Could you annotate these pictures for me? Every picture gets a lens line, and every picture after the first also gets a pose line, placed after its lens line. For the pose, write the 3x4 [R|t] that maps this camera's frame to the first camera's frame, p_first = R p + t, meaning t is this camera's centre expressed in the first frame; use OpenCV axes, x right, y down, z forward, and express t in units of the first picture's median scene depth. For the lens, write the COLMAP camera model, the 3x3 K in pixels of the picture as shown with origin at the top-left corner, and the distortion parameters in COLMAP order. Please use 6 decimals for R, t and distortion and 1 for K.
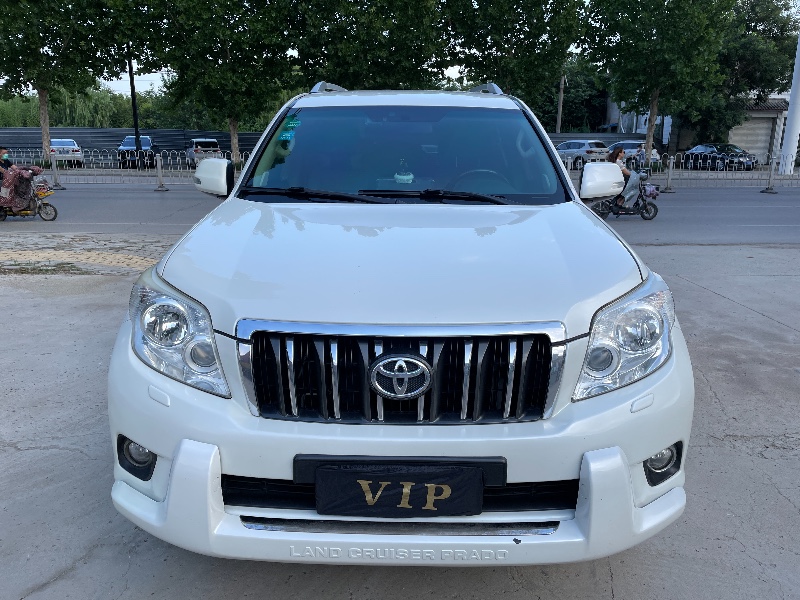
lens RADIAL K [[605.5, 0, 403.0], [0, 605.5, 296.2], [0, 0, 1]] dist [0.082427, -0.103673]
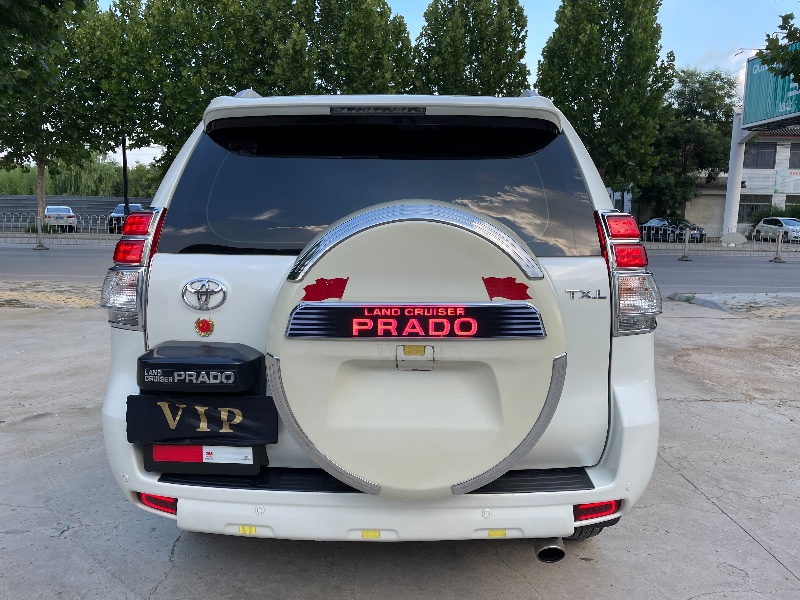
lens RADIAL K [[605.5, 0, 403.0], [0, 605.5, 296.2], [0, 0, 1]] dist [0.082427, -0.103673]
pose [[0.999927, 0.011922, -0.002012, 0.069854], [-0.012073, 0.993570, -0.112578, 0.020243], [0.000657, 0.112594, 0.993641, -0.068547]]
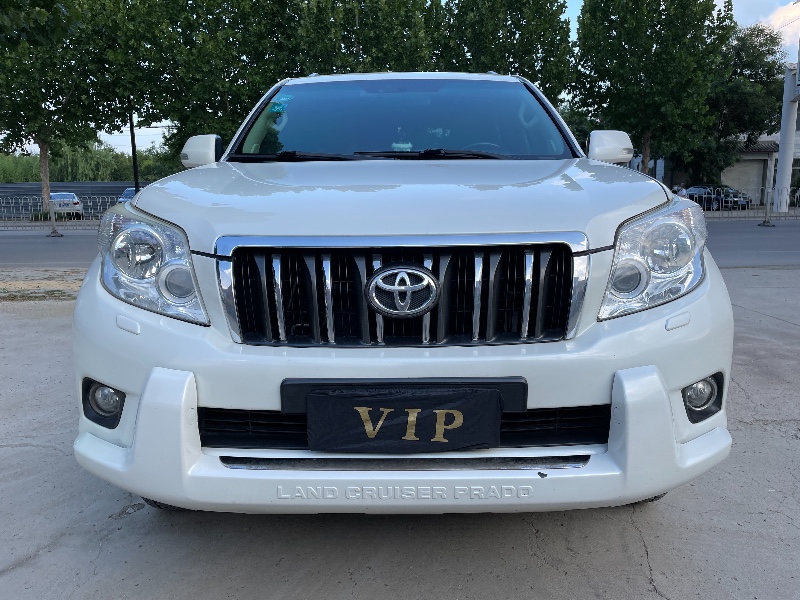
lens RADIAL K [[606.7, 0, 404.9], [0, 606.7, 299.6], [0, 0, 1]] dist [0.079376, -0.101948]
pose [[0.999790, -0.020095, 0.004048, -0.000302], [0.020351, 0.996676, -0.078884, 0.014220], [-0.002449, 0.078949, 0.996876, 0.008275]]
